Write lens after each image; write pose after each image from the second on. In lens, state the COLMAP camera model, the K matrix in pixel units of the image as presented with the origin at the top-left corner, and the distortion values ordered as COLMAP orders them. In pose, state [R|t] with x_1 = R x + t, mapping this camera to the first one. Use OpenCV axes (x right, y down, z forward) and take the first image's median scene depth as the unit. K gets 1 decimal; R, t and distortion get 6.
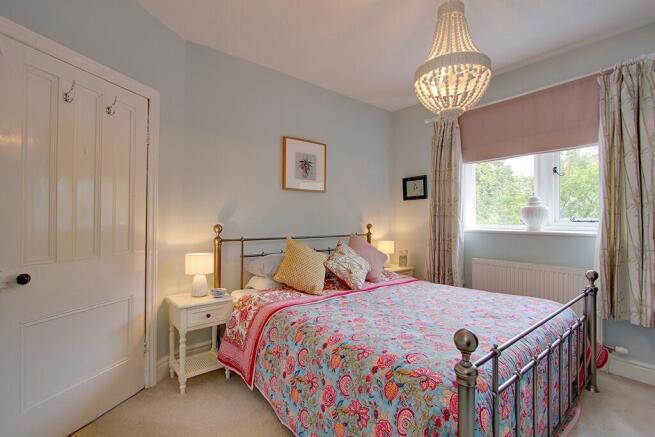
lens RADIAL K [[306.9, 0, 324.8], [0, 306.9, 221.7], [0, 0, 1]] dist [-0.003465, -0.000465]
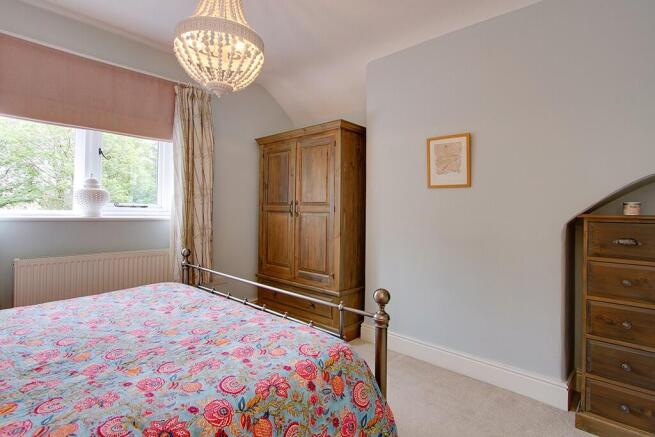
lens RADIAL K [[306.9, 0, 324.8], [0, 306.9, 213.3], [0, 0, 1]] dist [-0.003465, -0.000465]
pose [[-0.127020, -0.012821, 0.991817, -0.433515], [-0.018632, 0.999771, 0.010538, -0.002813], [-0.991725, -0.017141, -0.127229, 0.691783]]
